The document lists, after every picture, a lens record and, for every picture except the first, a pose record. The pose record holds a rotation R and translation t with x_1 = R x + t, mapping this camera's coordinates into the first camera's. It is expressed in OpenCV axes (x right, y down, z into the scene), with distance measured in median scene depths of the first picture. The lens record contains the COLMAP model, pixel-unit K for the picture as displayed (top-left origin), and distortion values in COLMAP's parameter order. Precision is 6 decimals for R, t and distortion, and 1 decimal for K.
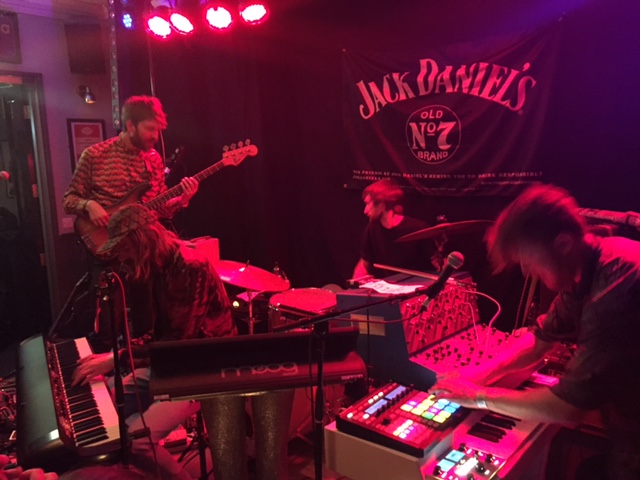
lens RADIAL K [[544.9, 0, 320.0], [0, 544.9, 240.0], [0, 0, 1]] dist [0.094030, -0.140065]
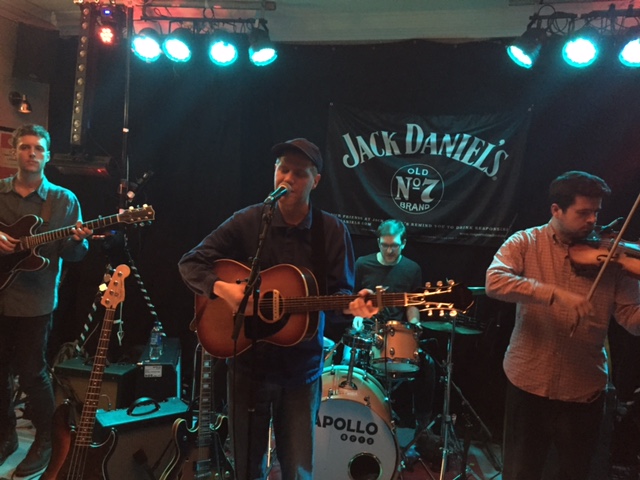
lens RADIAL K [[544.9, 0, 320.0], [0, 544.9, 240.0], [0, 0, 1]] dist [0.094030, -0.140065]
pose [[0.926190, 0.071606, 0.370194, -0.404911], [-0.035367, 0.993972, -0.103777, 0.040501], [-0.375394, 0.083024, 0.923139, 0.033674]]
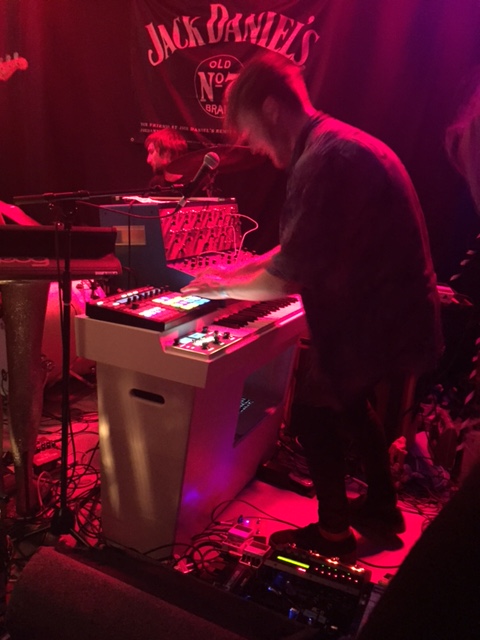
lens RADIAL K [[544.9, 0, 240.0], [0, 544.9, 320.0], [0, 0, 1]] dist [0.094030, -0.140065]
pose [[0.979036, 0.027650, 0.201800, 0.052654], [-0.051742, 0.992005, 0.115107, 0.110742], [-0.197004, -0.123135, 0.972639, -0.022592]]
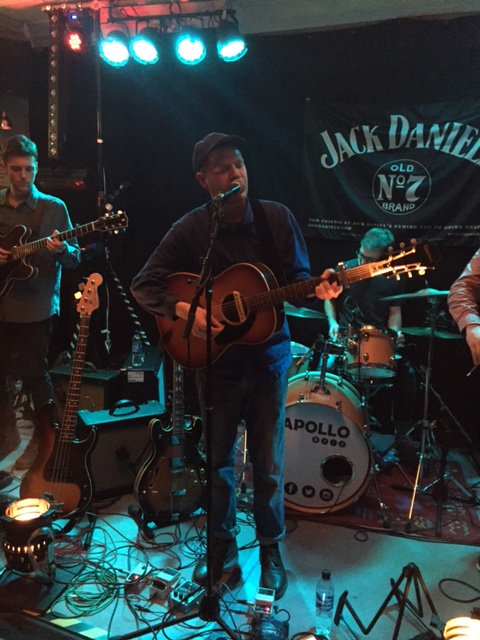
lens RADIAL K [[544.9, 0, 240.0], [0, 544.9, 320.0], [0, 0, 1]] dist [0.094030, -0.140065]
pose [[0.969957, 0.015598, 0.242777, -0.360330], [-0.020470, 0.999636, 0.017559, 0.054287], [-0.242415, -0.022001, 0.969923, 0.035912]]
